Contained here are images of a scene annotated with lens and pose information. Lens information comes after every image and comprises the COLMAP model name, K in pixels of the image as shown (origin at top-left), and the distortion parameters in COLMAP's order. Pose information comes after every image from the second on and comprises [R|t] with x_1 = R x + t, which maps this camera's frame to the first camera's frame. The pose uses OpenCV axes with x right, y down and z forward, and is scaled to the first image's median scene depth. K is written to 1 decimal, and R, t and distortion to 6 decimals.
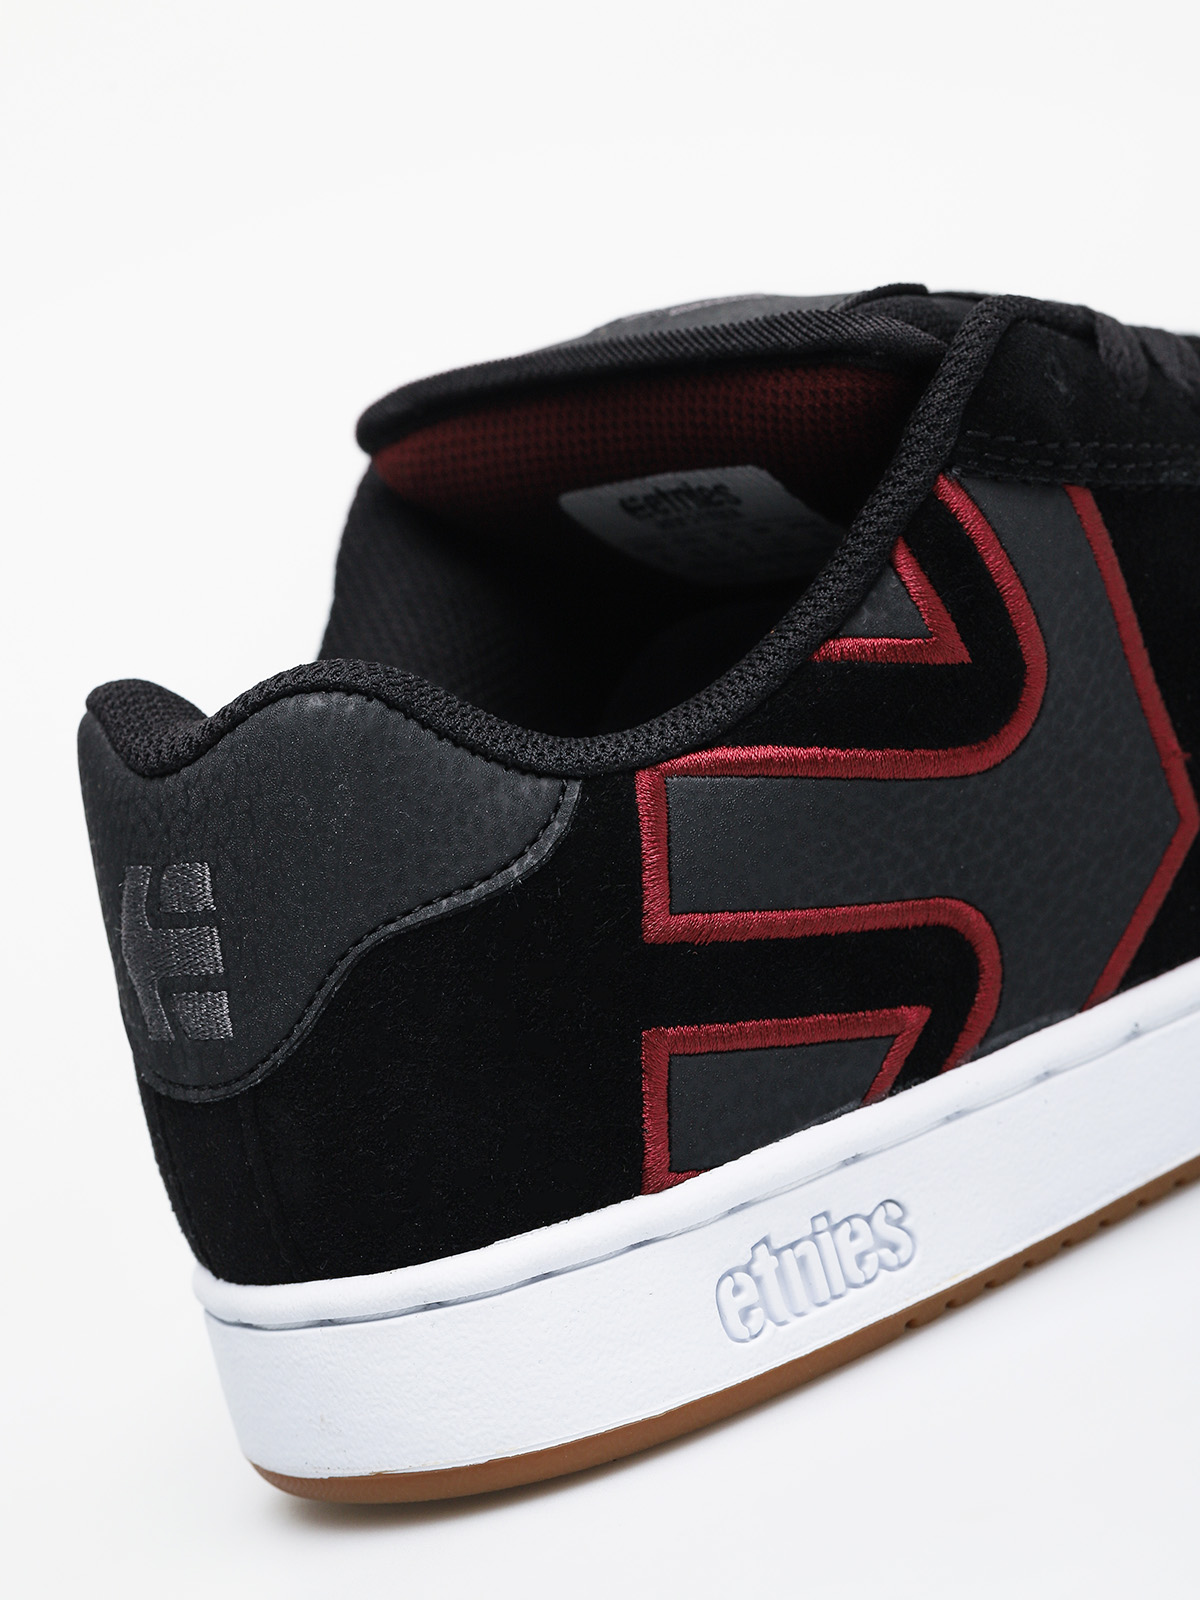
lens RADIAL K [[5712.7, 0, 600.0], [0, 5712.7, 800.0], [0, 0, 1]] dist [-0.236714, -1.361515]
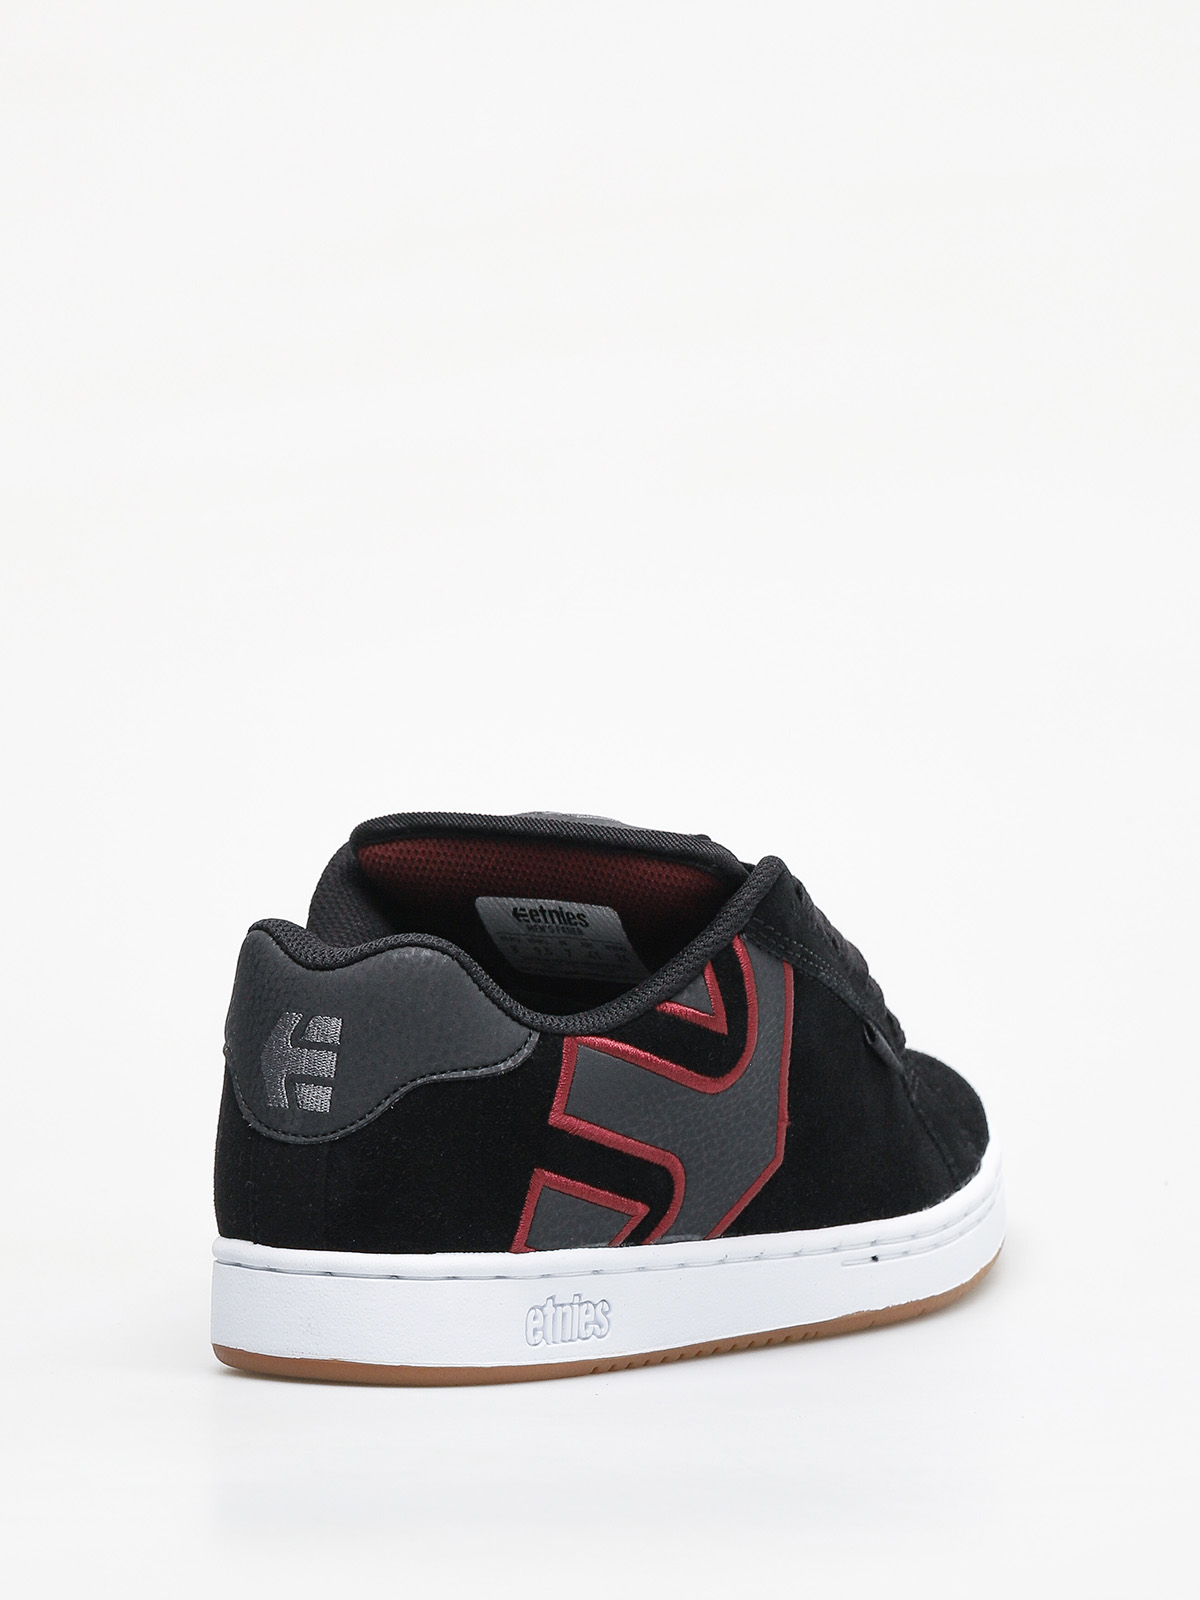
lens RADIAL K [[5712.7, 0, 600.0], [0, 5712.7, 800.0], [0, 0, 1]] dist [-0.236714, -1.361515]
pose [[0.931764, 0.288968, 0.219802, -0.416619], [-0.257198, 0.952658, -0.162146, 0.221475], [-0.256251, 0.094549, 0.961975, -0.827646]]
